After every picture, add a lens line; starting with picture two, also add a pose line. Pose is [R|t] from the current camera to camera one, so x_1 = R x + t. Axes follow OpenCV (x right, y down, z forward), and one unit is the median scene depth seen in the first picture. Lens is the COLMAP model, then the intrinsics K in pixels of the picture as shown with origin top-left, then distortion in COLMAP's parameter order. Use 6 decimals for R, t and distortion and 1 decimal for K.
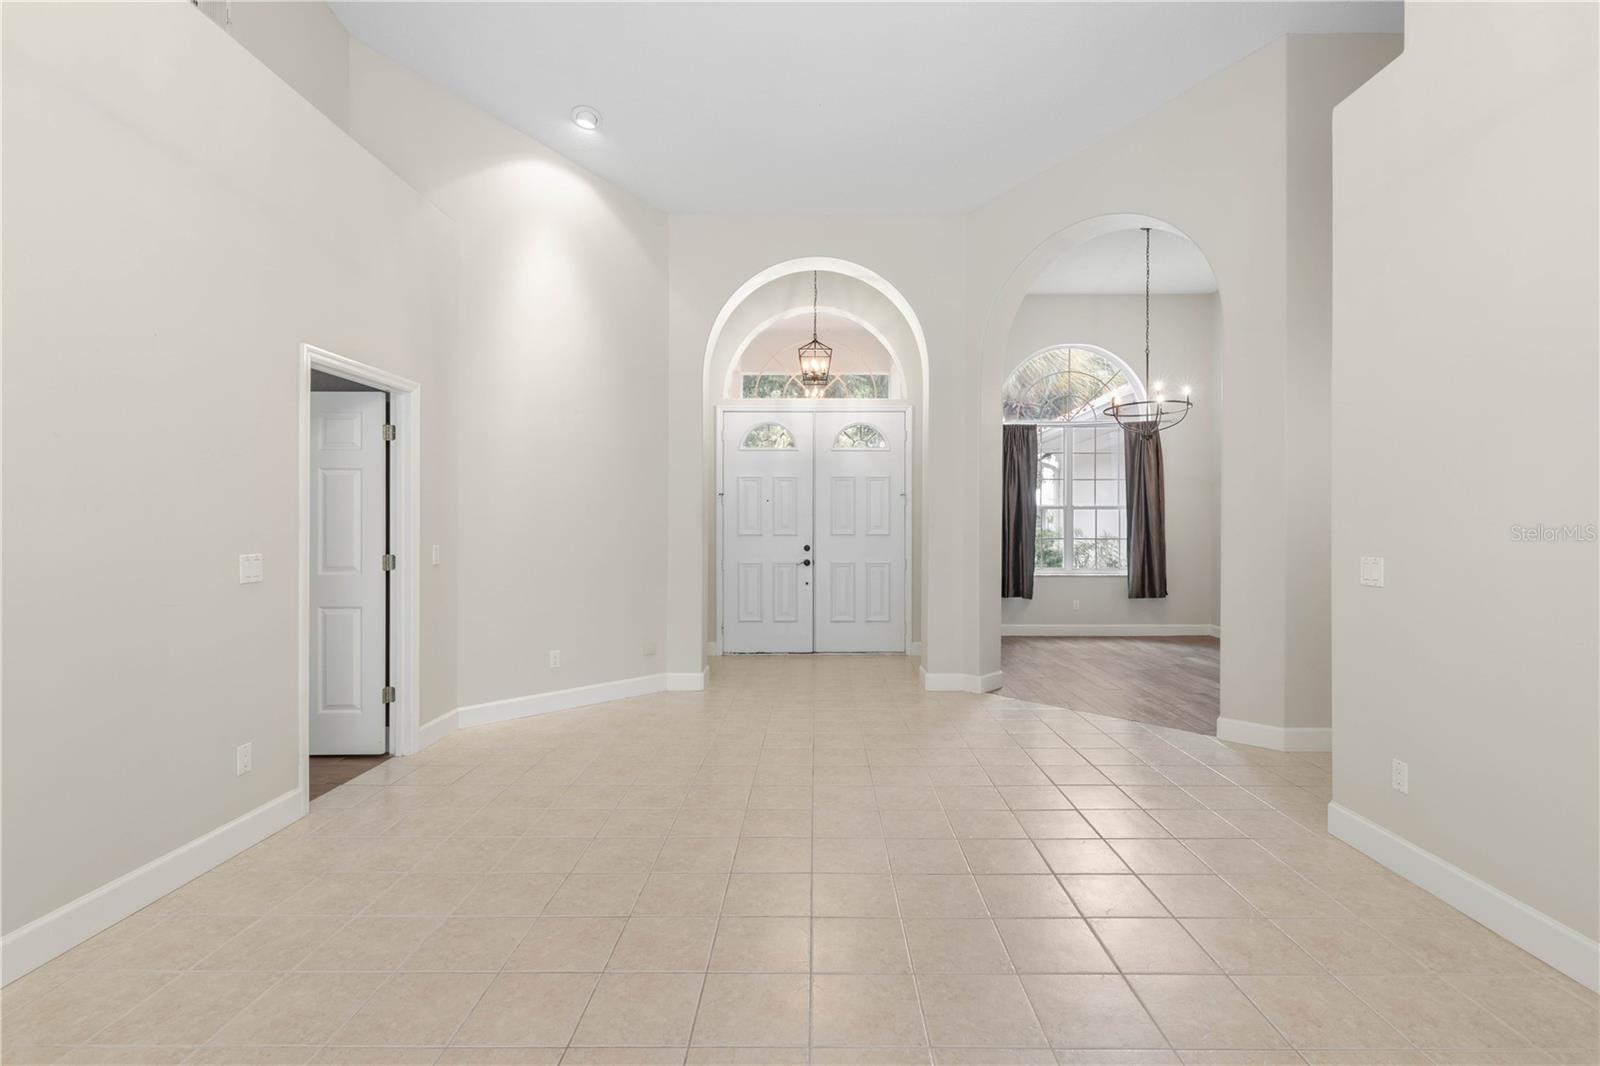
lens RADIAL K [[727.6, 0, 811.6], [0, 727.6, 525.4], [0, 0, 1]] dist [0.003108, -0.001074]
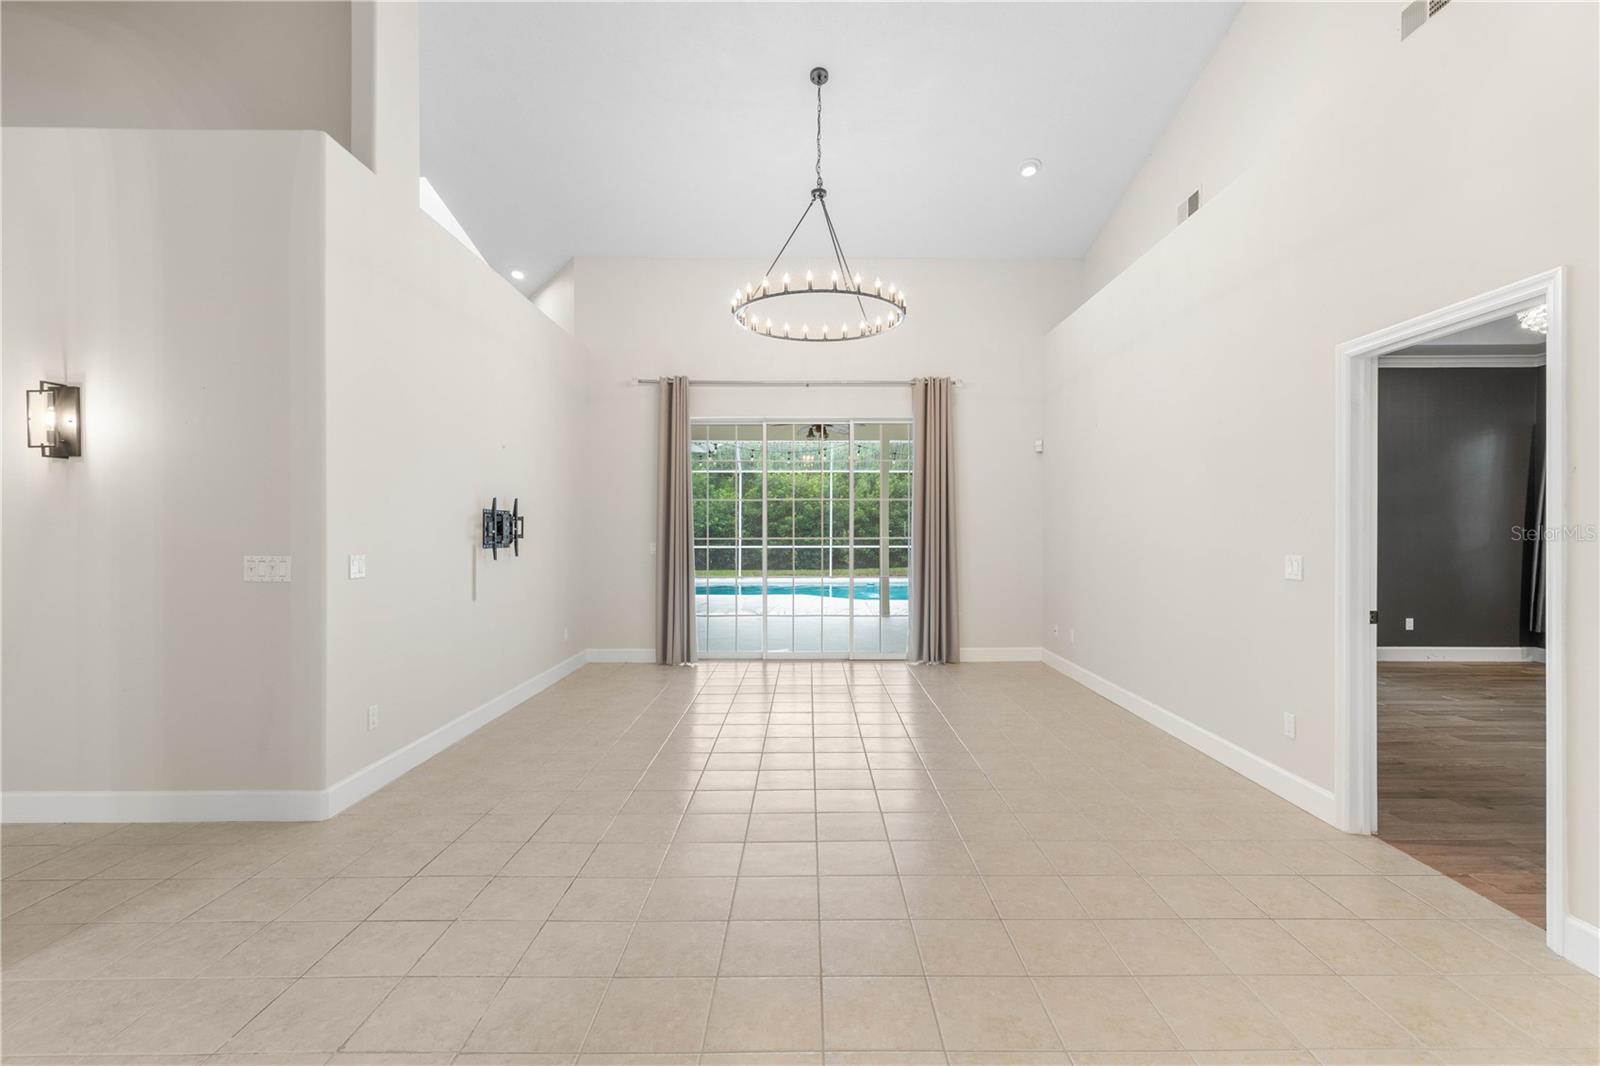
lens RADIAL K [[727.6, 0, 830.3], [0, 727.6, 532.4], [0, 0, 1]] dist [0.003108, -0.001074]
pose [[-0.999412, -0.002785, -0.034172, 0.008323], [-0.002901, 0.999990, 0.003348, -0.000106], [0.034162, 0.003445, -0.999410, 0.954218]]
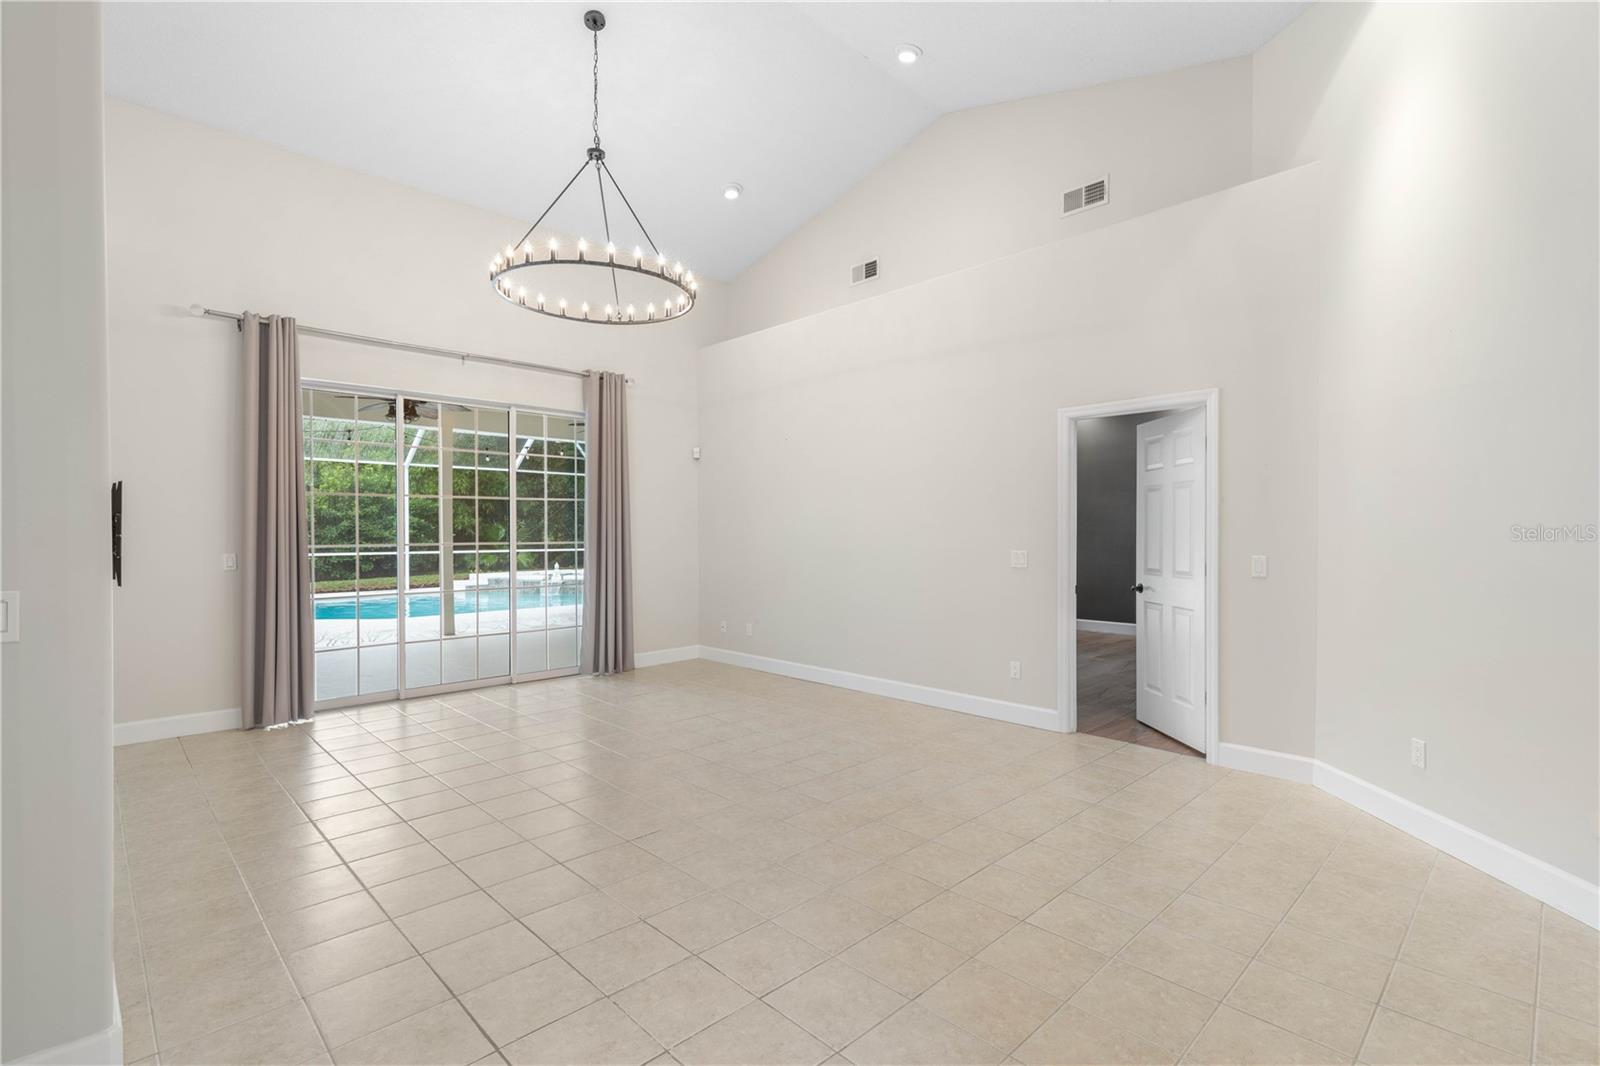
lens RADIAL K [[727.6, 0, 832.2], [0, 727.6, 538.1], [0, 0, 1]] dist [0.003108, -0.001074]
pose [[-0.696693, 0.003241, -0.717362, 0.330817], [-0.001036, 0.999984, 0.005524, 0.000668], [0.717368, 0.004592, -0.696679, 0.822089]]
